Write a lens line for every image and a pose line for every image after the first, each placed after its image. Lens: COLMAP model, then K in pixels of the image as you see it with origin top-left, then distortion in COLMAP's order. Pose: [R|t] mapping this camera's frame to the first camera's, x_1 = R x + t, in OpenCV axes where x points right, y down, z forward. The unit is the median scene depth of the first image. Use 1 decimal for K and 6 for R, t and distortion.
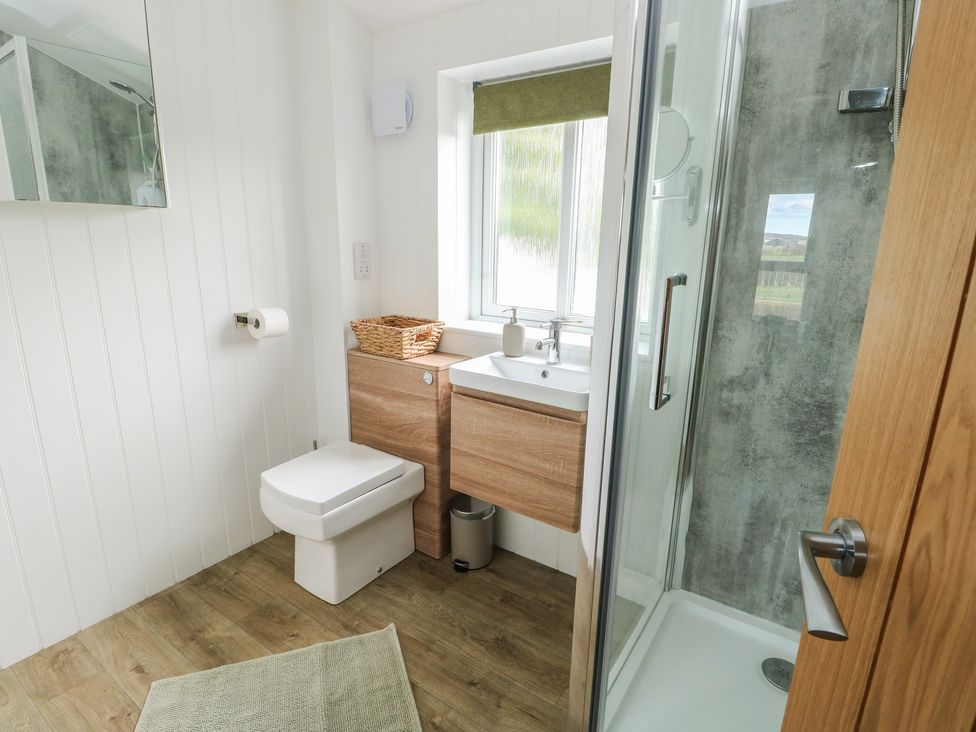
lens RADIAL K [[515.4, 0, 488.0], [0, 515.4, 366.0], [0, 0, 1]] dist [0.000166, -0.000170]
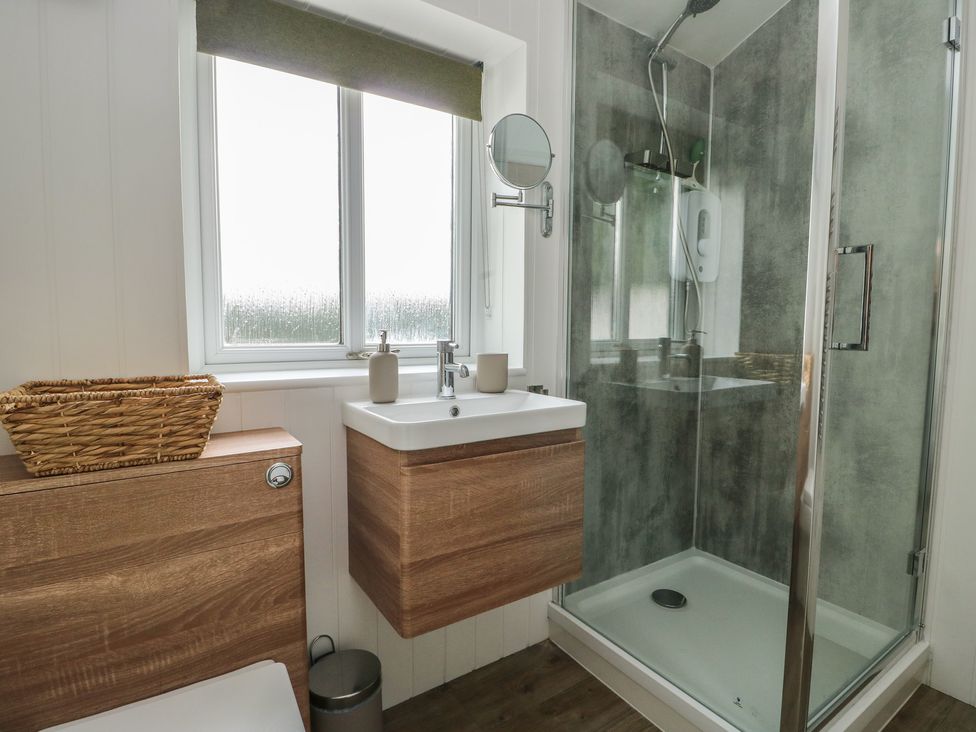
lens RADIAL K [[515.4, 0, 488.0], [0, 515.4, 366.0], [0, 0, 1]] dist [0.000166, -0.000170]
pose [[0.360463, -0.088536, 0.928562, -0.526077], [0.220856, 0.975279, 0.007255, -0.040584], [-0.906250, 0.202463, 0.371106, 0.626448]]
